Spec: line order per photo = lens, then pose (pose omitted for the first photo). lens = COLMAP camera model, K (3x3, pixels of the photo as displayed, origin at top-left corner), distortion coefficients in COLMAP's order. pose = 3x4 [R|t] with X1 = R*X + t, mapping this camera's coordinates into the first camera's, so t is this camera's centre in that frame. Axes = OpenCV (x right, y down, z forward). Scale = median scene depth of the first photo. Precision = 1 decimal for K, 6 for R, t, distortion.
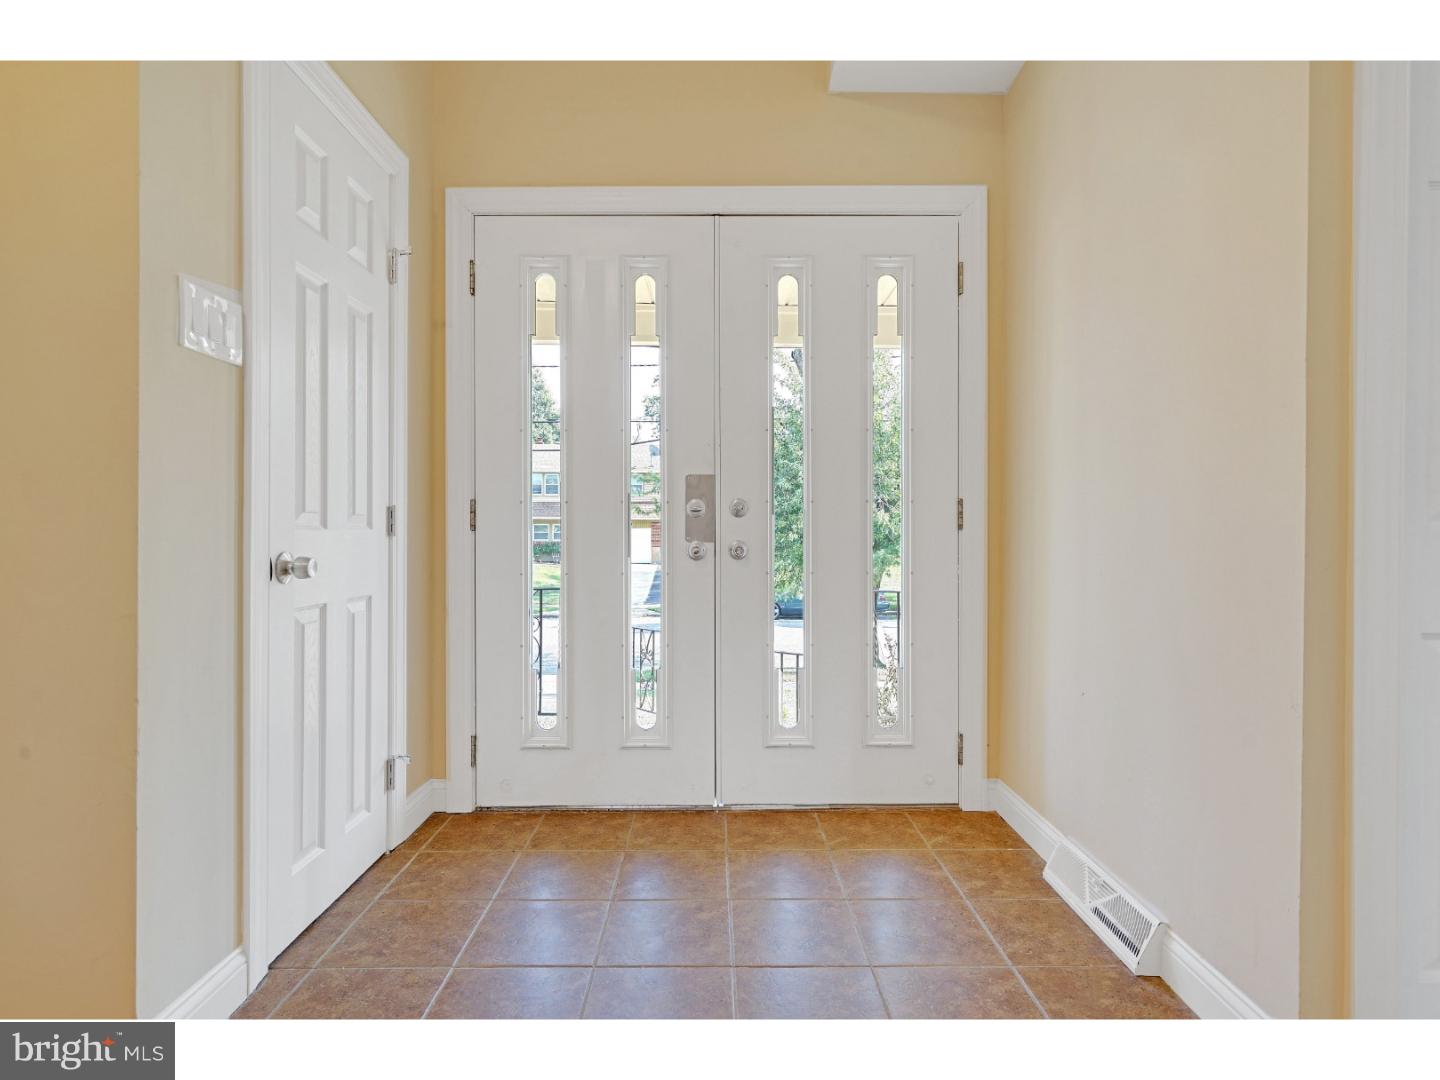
lens RADIAL K [[753.9, 0, 720.0], [0, 753.9, 540.0], [0, 0, 1]] dist [0.001452, 0.000326]
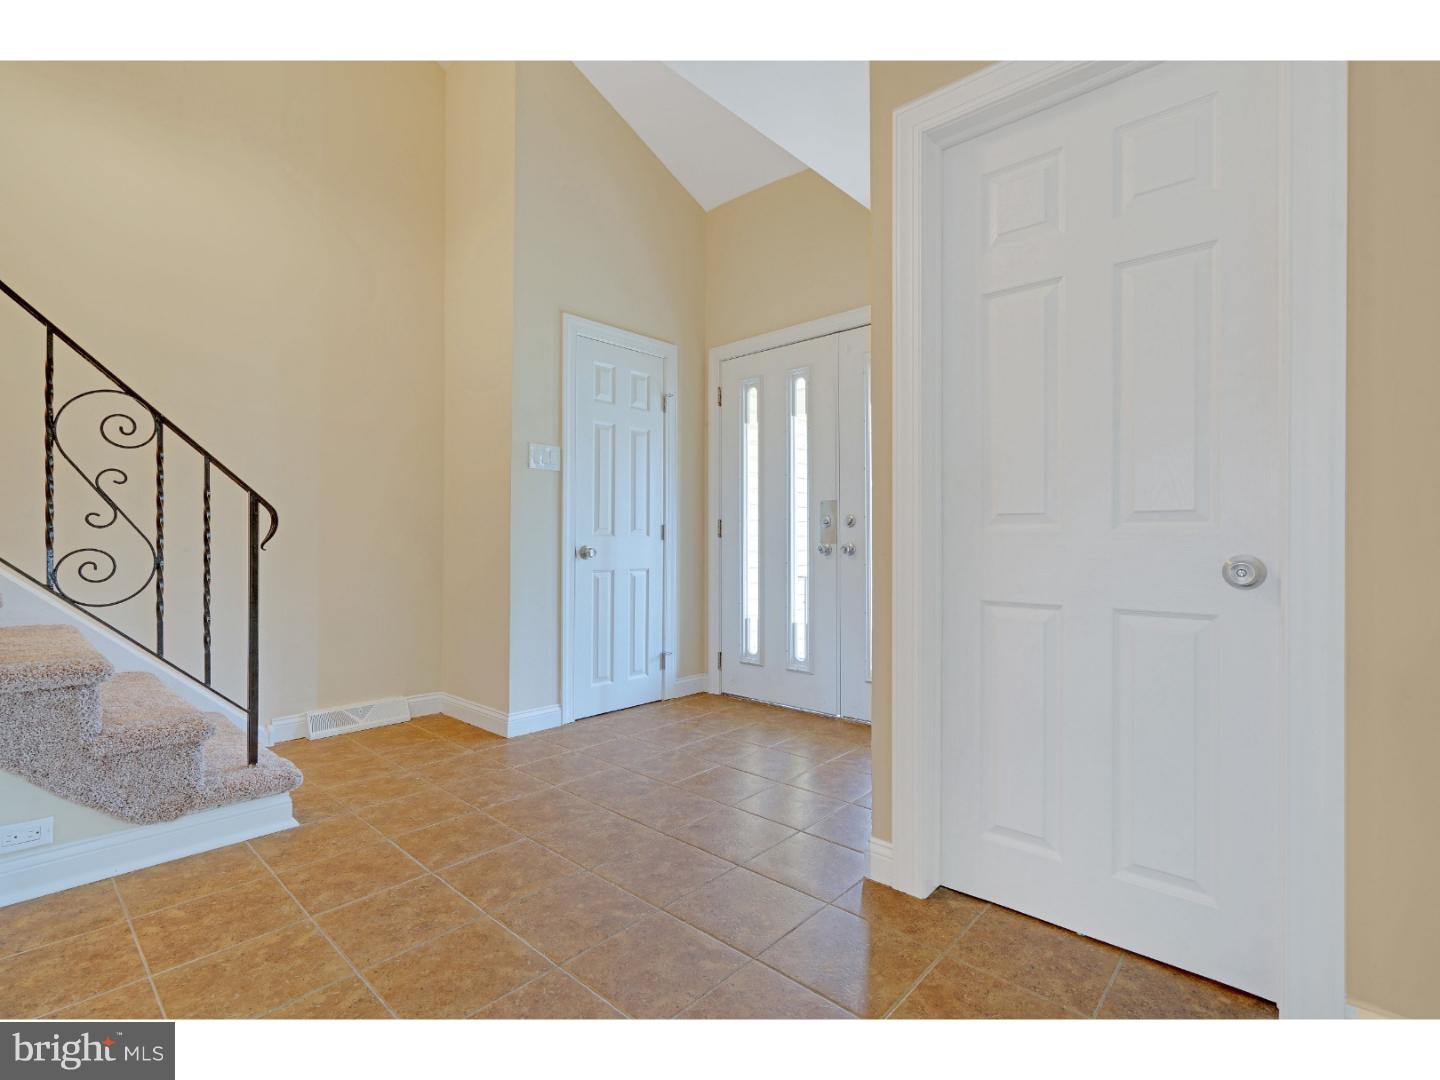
lens RADIAL K [[641.9, 0, 720.0], [0, 641.9, 540.0], [0, 0, 1]] dist [-0.001275, 0.000243]
pose [[0.745297, -0.004774, -0.666715, 0.778185], [-0.005022, 0.999906, -0.012774, 0.015475], [0.666713, 0.012869, 0.745203, -0.153042]]
